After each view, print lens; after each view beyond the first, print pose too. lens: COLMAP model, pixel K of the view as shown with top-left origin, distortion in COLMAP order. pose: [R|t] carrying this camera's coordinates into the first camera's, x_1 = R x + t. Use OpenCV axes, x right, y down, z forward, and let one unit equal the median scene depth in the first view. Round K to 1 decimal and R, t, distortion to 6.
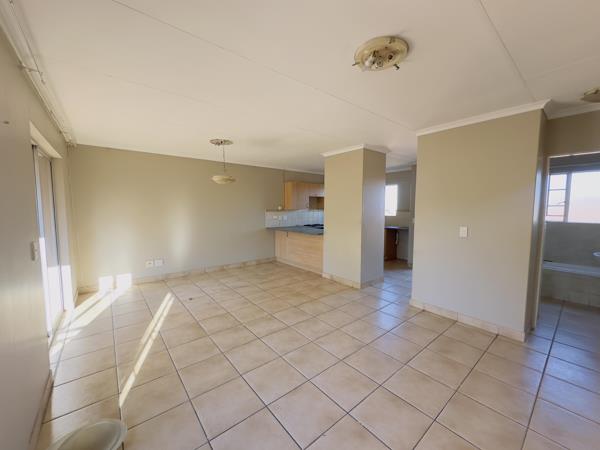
lens RADIAL K [[239.0, 0, 299.3], [0, 239.0, 225.7], [0, 0, 1]] dist [-0.004423, 0.000046]
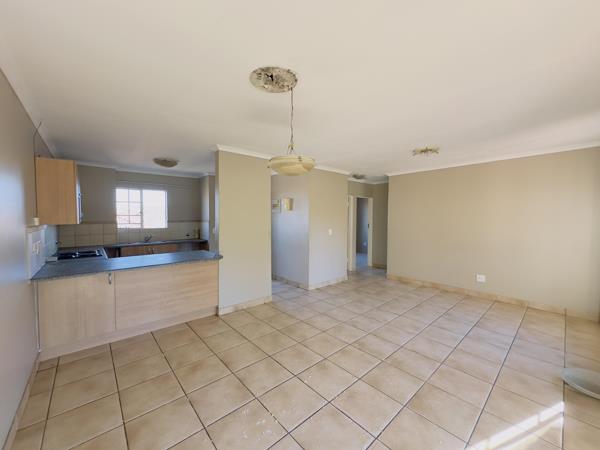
lens RADIAL K [[239.0, 0, 301.5], [0, 239.0, 224.4], [0, 0, 1]] dist [-0.004423, 0.000046]
pose [[-0.042788, -0.033151, 0.998534, -0.782222], [0.075390, 0.996493, 0.036313, -0.082769], [-0.996236, 0.076834, -0.040139, 0.966131]]
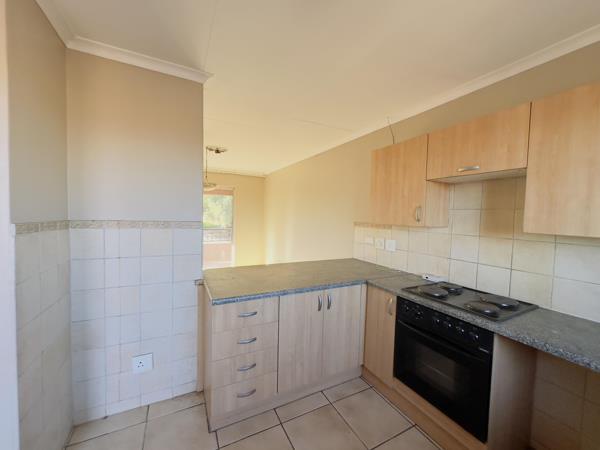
lens RADIAL K [[239.0, 0, 301.2], [0, 239.0, 225.3], [0, 0, 1]] dist [-0.004423, 0.000046]
pose [[-0.205219, 0.029876, -0.978260, 0.587447], [-0.107716, 0.992772, 0.052916, -0.118049], [0.972770, 0.116234, -0.200518, 1.547218]]
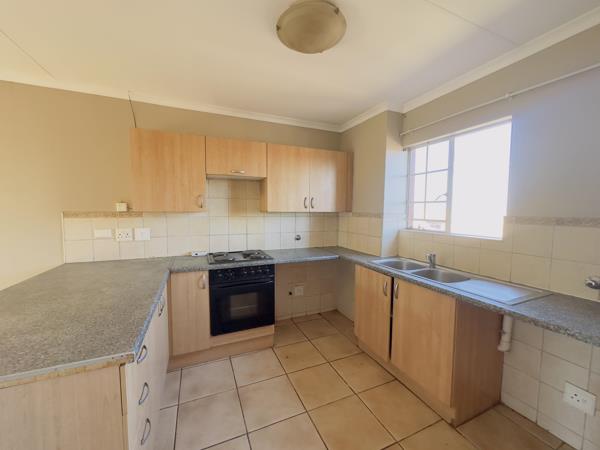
lens RADIAL K [[239.0, 0, 300.1], [0, 239.0, 225.2], [0, 0, 1]] dist [-0.004423, 0.000046]
pose [[0.960693, 0.021730, -0.276761, 0.457514], [-0.024570, 0.999675, -0.006800, -0.084734], [0.276523, 0.013333, 0.960915, 1.186928]]
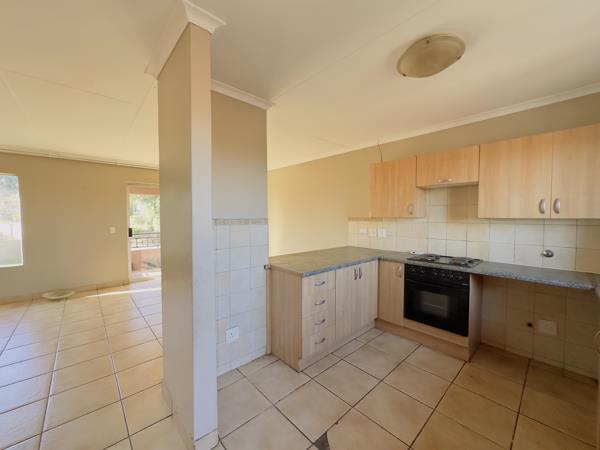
lens RADIAL K [[239.0, 0, 301.3], [0, 239.0, 225.4], [0, 0, 1]] dist [-0.004423, 0.000046]
pose [[0.057669, 0.032983, -0.997791, 0.770072], [-0.079667, 0.996419, 0.028333, -0.085831], [0.995152, 0.077857, 0.060090, 1.306241]]
